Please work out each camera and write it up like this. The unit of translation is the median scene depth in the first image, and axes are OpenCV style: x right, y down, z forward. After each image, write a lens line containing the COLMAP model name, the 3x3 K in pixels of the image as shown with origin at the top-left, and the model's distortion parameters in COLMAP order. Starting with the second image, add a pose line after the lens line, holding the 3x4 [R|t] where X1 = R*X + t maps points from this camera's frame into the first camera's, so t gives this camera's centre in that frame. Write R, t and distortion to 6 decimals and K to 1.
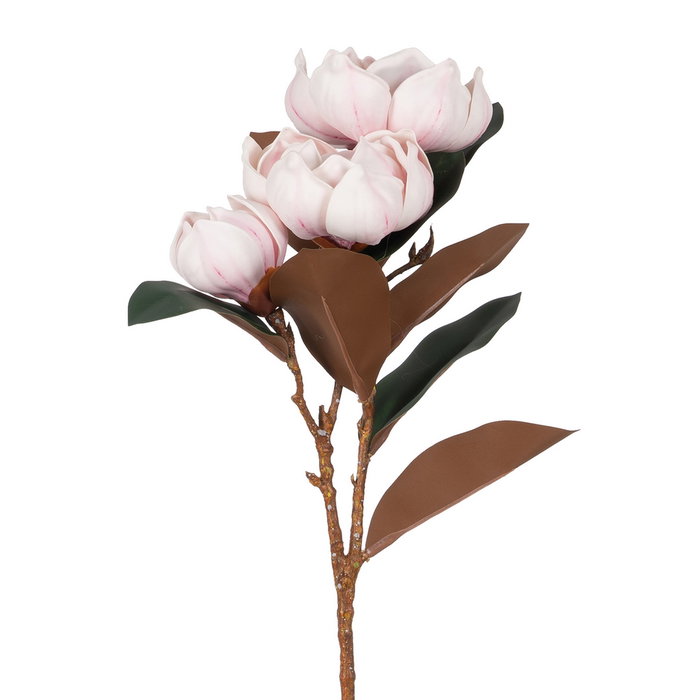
lens RADIAL K [[4836.2, 0, 350.4], [0, 4836.2, 352.3], [0, 0, 1]] dist [0.820641, 0.000000]
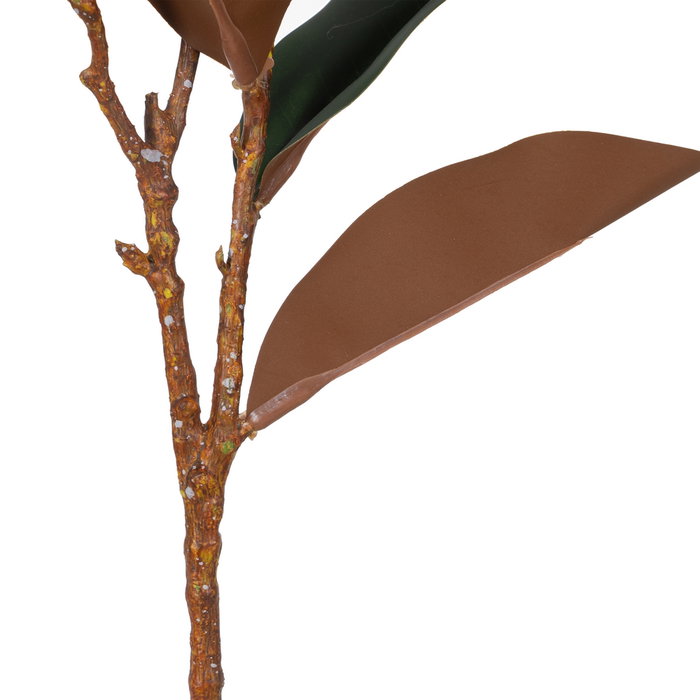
lens RADIAL K [[3319.2, 0, 345.5], [0, 3319.2, 350.4], [0, 0, 1]] dist [0.131311, 0.000000]
pose [[0.999275, 0.006663, 0.037485, 0.000577], [-0.010052, 0.995802, 0.090981, 0.006497], [-0.036721, -0.091292, 0.995147, 0.693900]]
